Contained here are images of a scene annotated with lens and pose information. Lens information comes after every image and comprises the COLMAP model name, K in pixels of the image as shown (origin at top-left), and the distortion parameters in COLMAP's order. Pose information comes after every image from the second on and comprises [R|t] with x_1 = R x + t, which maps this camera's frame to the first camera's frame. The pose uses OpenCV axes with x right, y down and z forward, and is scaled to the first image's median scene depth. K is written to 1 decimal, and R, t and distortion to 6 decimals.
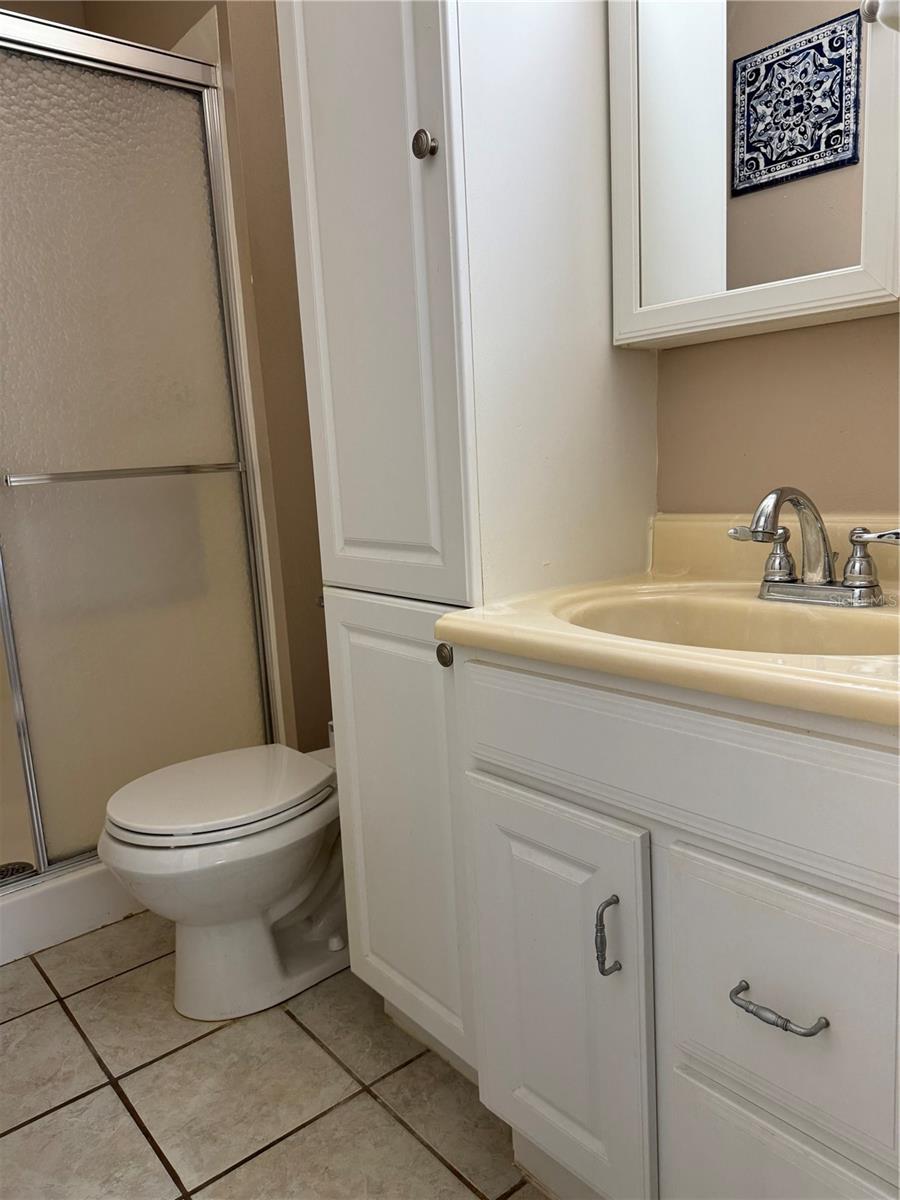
lens RADIAL K [[866.1, 0, 450.0], [0, 866.1, 600.0], [0, 0, 1]] dist [0.002187, 0.002723]
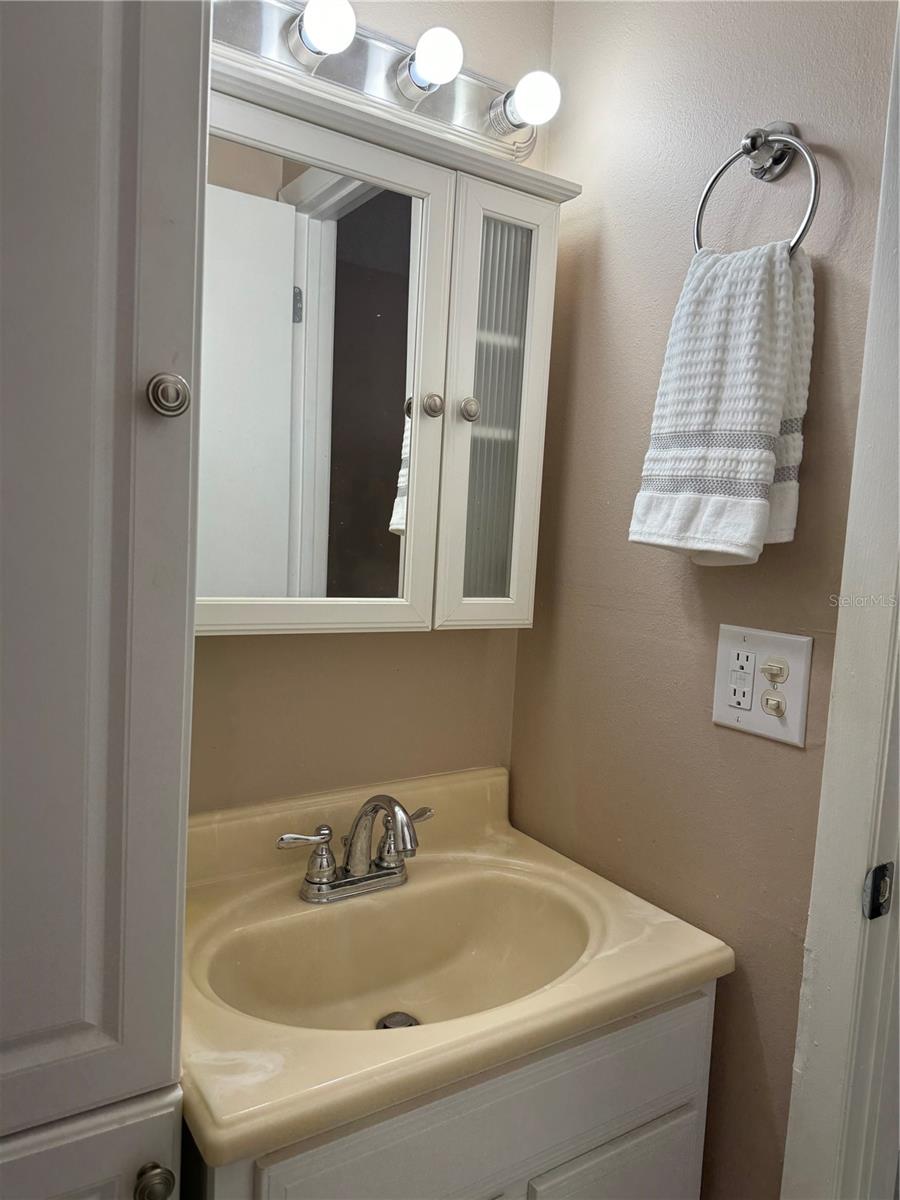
lens RADIAL K [[863.5, 0, 450.0], [0, 863.5, 600.0], [0, 0, 1]] dist [0.114430, -0.145059]
pose [[0.126629, -0.029386, 0.991515, -0.629546], [0.112063, 0.993586, 0.015136, -0.358582], [-0.985600, 0.109196, 0.129110, 0.705030]]
